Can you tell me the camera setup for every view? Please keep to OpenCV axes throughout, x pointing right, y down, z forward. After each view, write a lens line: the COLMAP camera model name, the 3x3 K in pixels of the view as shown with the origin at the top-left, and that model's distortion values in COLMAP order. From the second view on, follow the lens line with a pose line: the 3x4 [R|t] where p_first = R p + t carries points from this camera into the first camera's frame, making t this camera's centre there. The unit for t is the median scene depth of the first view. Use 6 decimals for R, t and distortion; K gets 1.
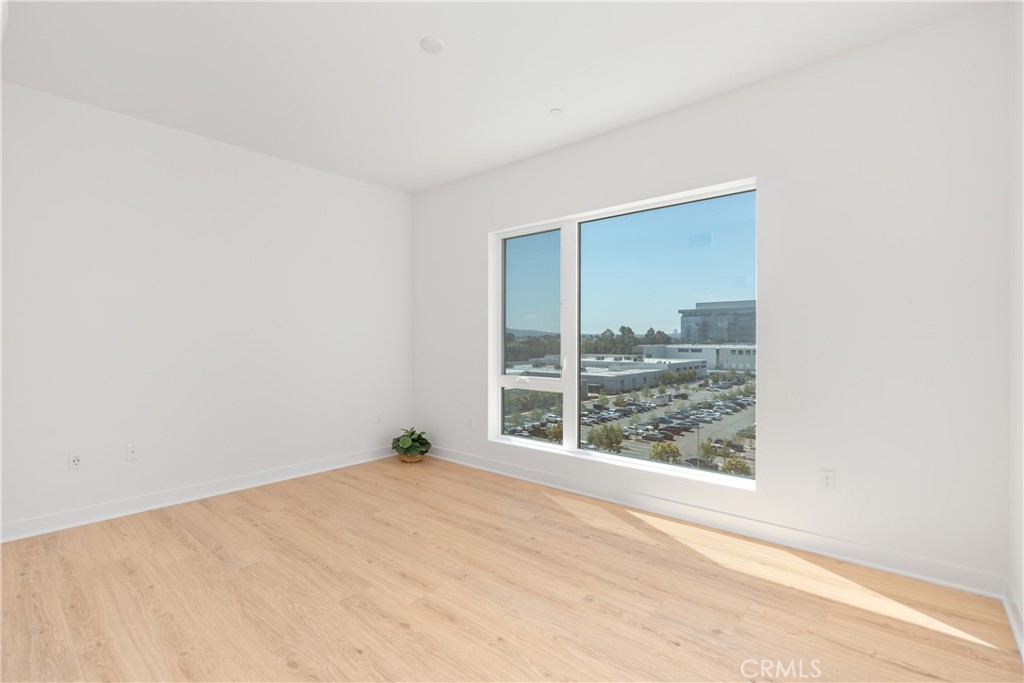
lens RADIAL K [[466.5, 0, 513.1], [0, 466.5, 339.2], [0, 0, 1]] dist [-0.010875, 0.000585]
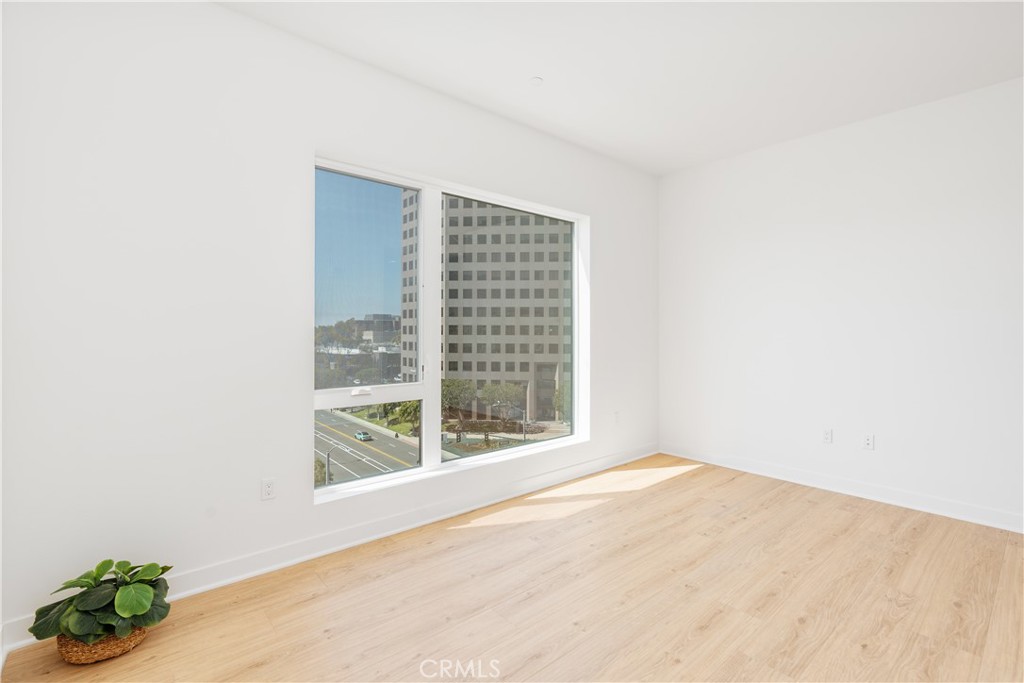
lens RADIAL K [[466.5, 0, 513.1], [0, 466.5, 339.2], [0, 0, 1]] dist [-0.010875, 0.000585]
pose [[0.140829, -0.012881, 0.989950, -0.856704], [-0.004145, 0.999899, 0.013601, 0.001097], [-0.990025, -0.006019, 0.140761, 0.977569]]
